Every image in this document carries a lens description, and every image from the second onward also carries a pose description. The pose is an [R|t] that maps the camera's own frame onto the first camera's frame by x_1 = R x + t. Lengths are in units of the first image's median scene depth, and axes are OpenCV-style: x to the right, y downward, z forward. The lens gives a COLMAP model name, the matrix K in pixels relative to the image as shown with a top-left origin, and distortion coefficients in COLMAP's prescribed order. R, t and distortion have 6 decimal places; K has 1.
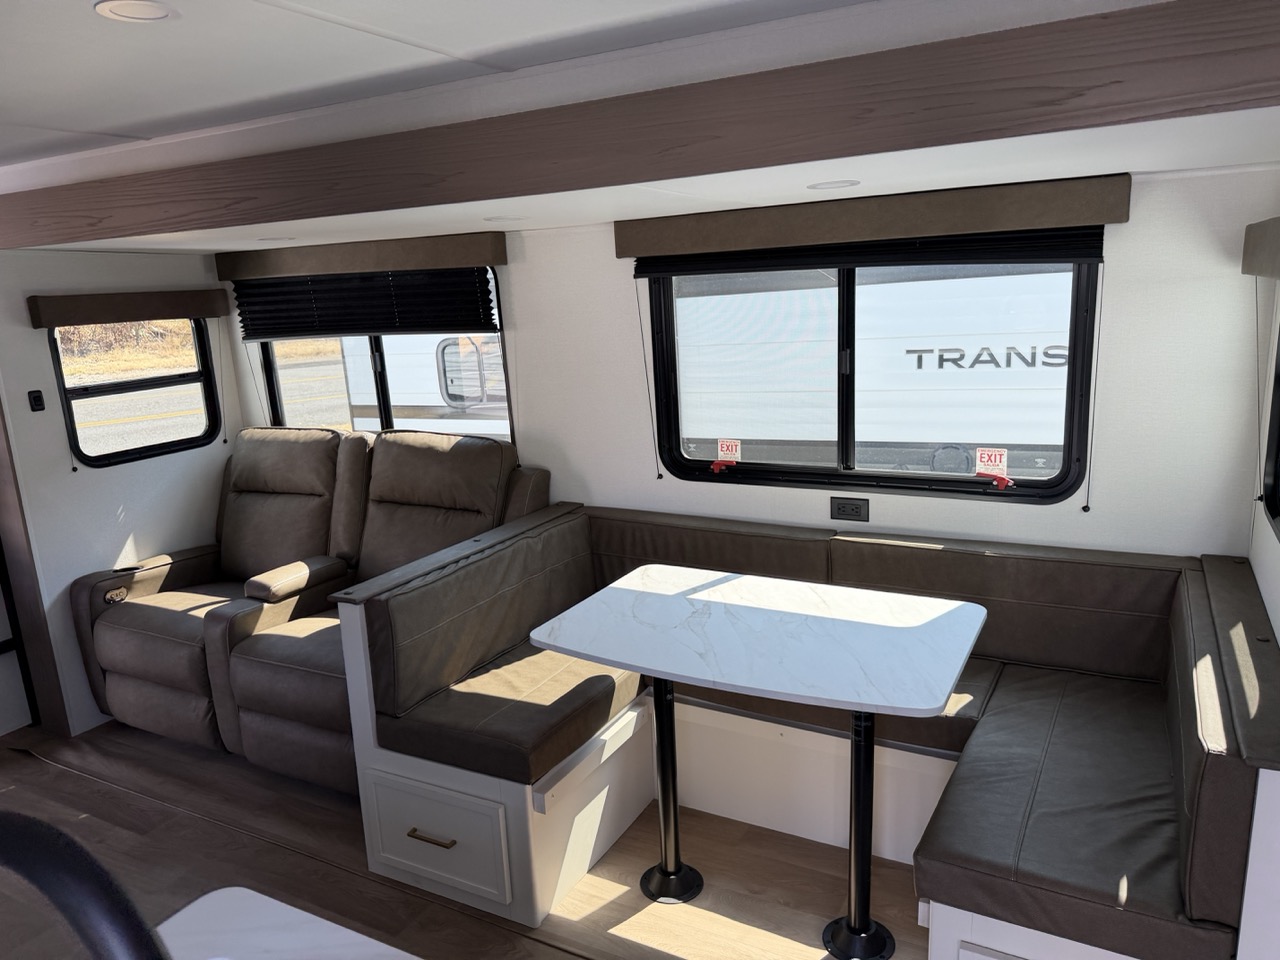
lens RADIAL K [[899.8, 0, 629.9], [0, 899.8, 486.5], [0, 0, 1]] dist [0.077557, -0.104153]
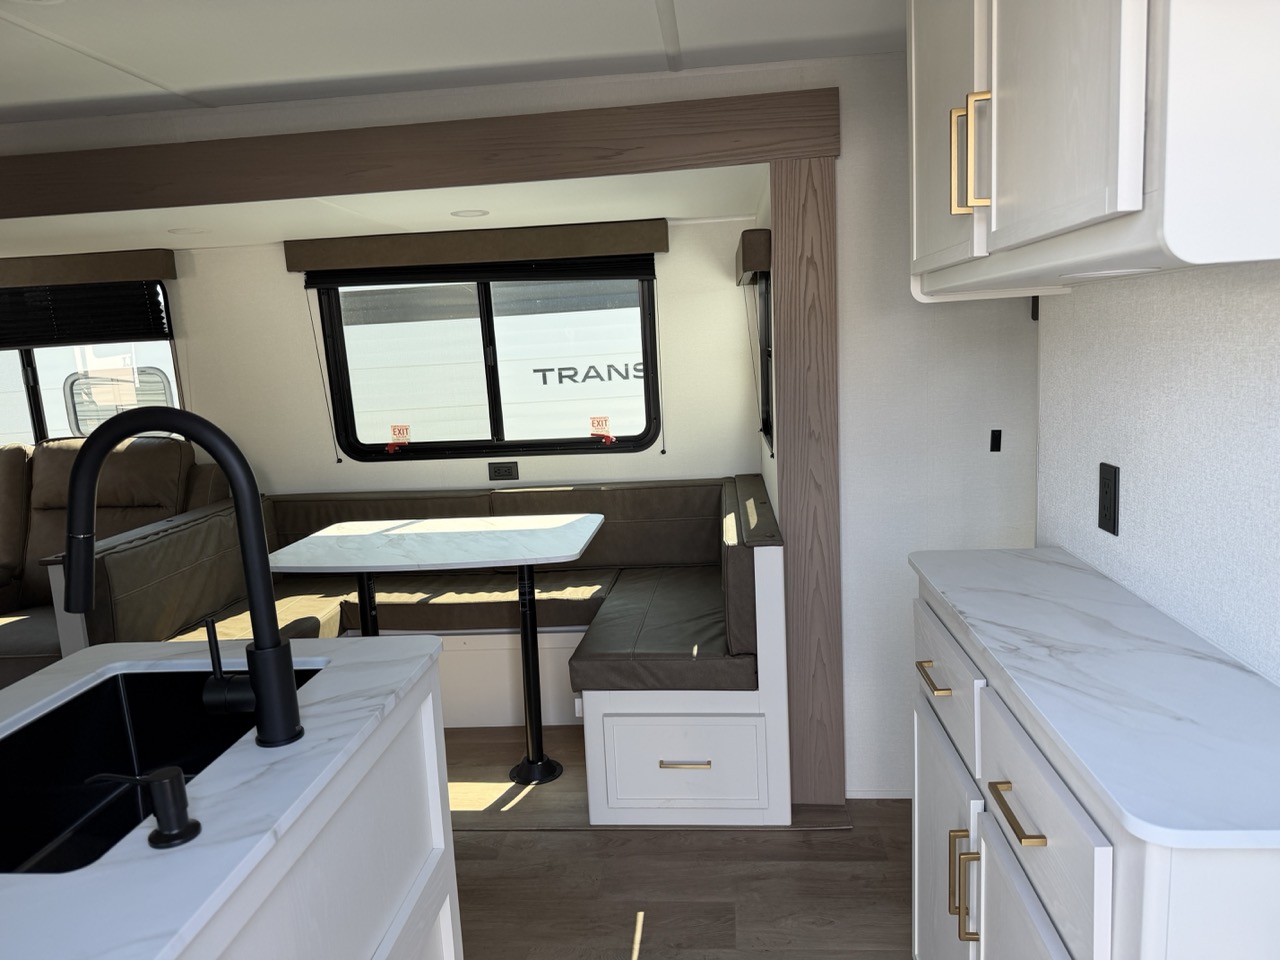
lens RADIAL K [[899.8, 0, 644.4], [0, 899.8, 488.3], [0, 0, 1]] dist [0.077557, -0.104153]
pose [[0.913697, -0.063406, 0.401419, -0.079083], [0.093911, 0.993961, -0.056758, 0.127450], [-0.395396, 0.089557, 0.914134, -0.221765]]
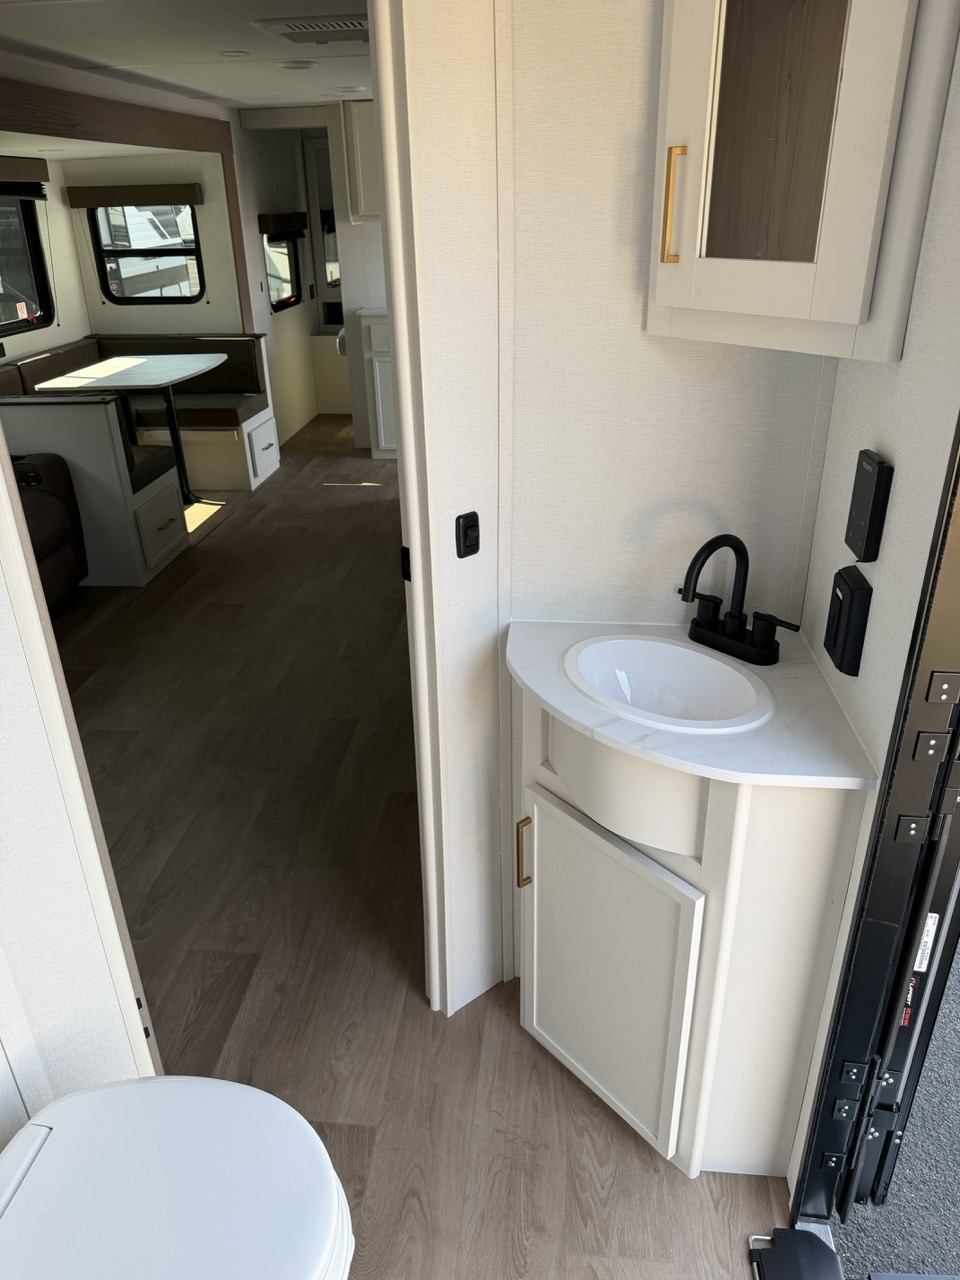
lens RADIAL K [[899.8, 0, 469.7], [0, 899.8, 629.0], [0, 0, 1]] dist [0.077557, -0.104153]
pose [[-0.394157, -0.337170, 0.854960, -1.566179], [0.244527, 0.858265, 0.451207, -0.074057], [-0.885916, 0.386907, -0.255844, 0.777965]]
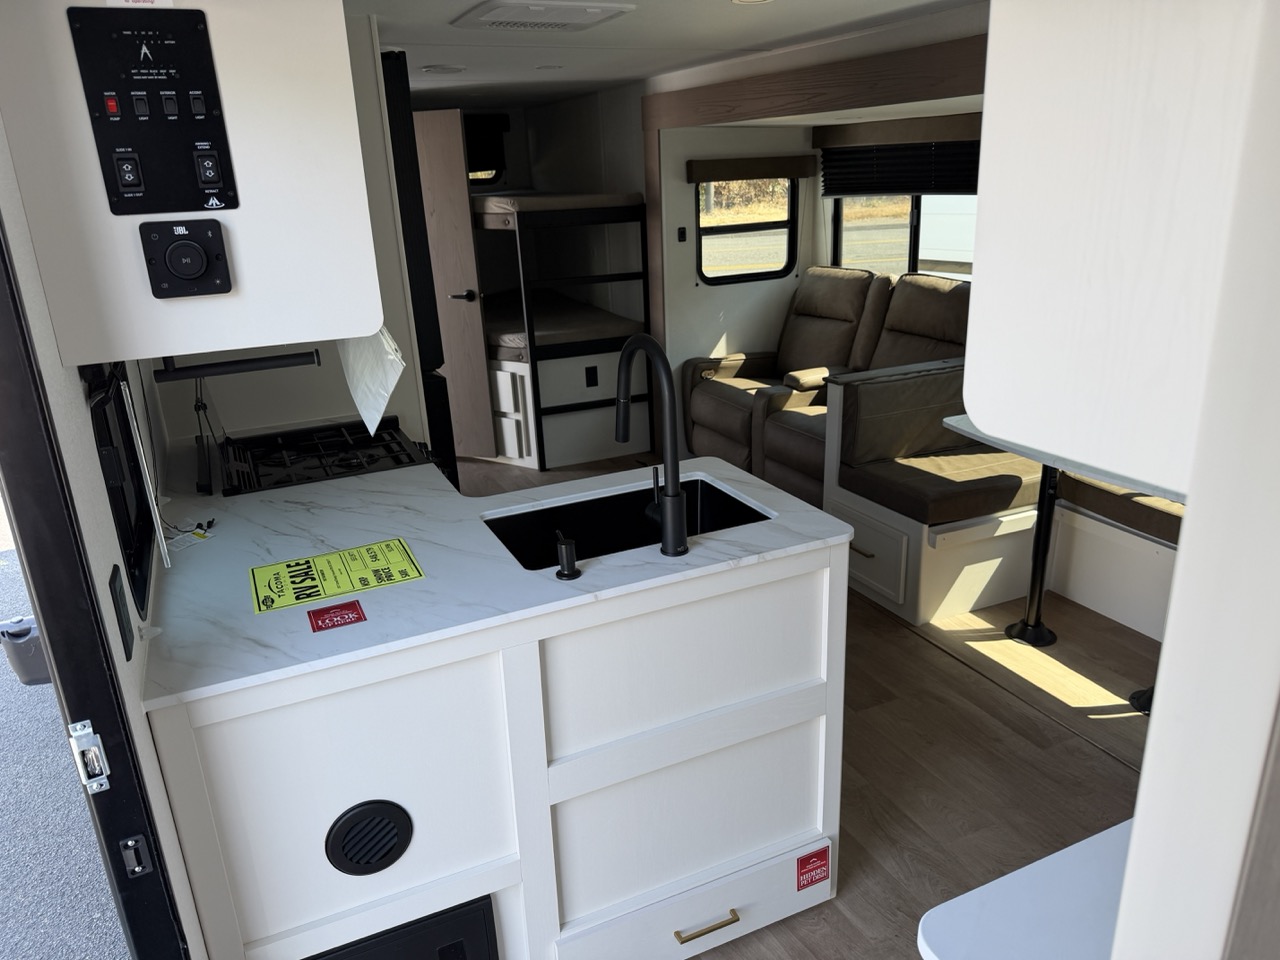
lens RADIAL K [[899.8, 0, 642.5], [0, 899.8, 487.0], [0, 0, 1]] dist [0.077557, -0.104153]
pose [[0.807341, 0.213593, -0.550071, 0.216707], [-0.132790, 0.974042, 0.183326, 0.050137], [0.574949, -0.074962, 0.814748, -0.297349]]
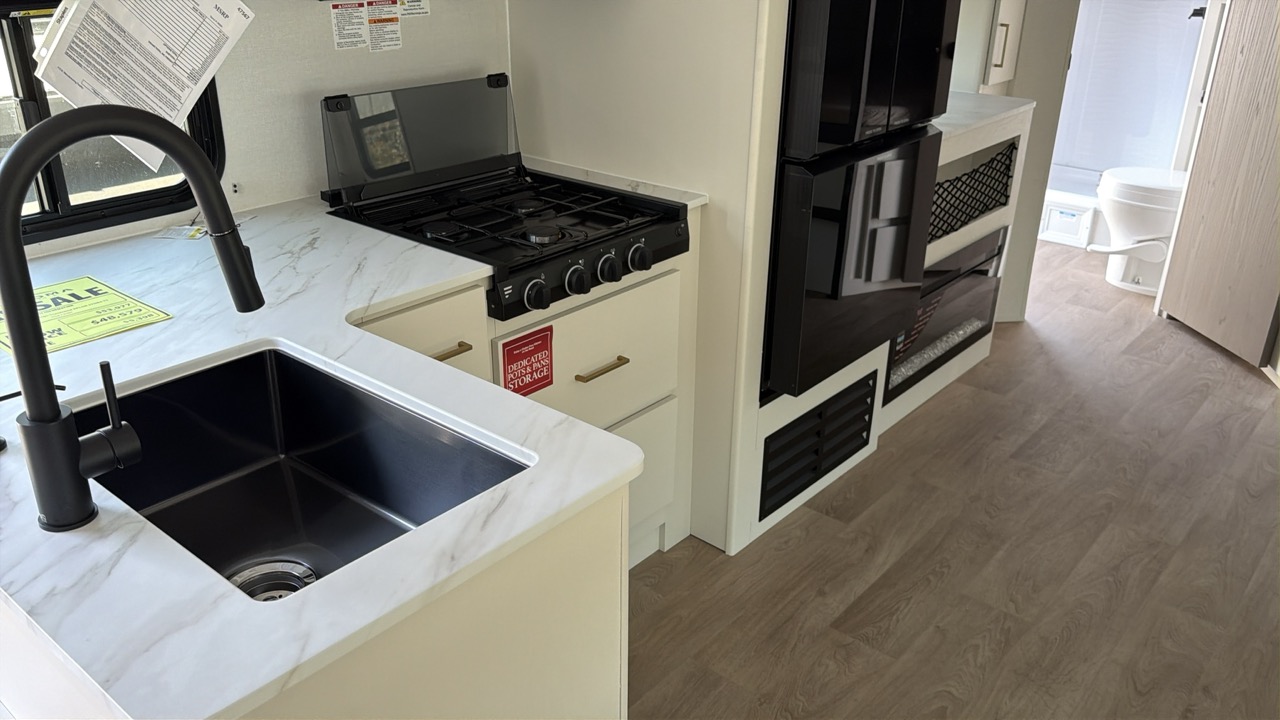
lens RADIAL K [[1031.2, 0, 640.7], [0, 1031.2, 356.7], [0, 0, 1]] dist [0.072584, -0.118434]
pose [[-0.187624, 0.447397, -0.874433, 0.179647], [-0.226109, 0.846662, 0.481703, -0.070405], [0.955862, 0.288096, -0.057694, 0.360191]]
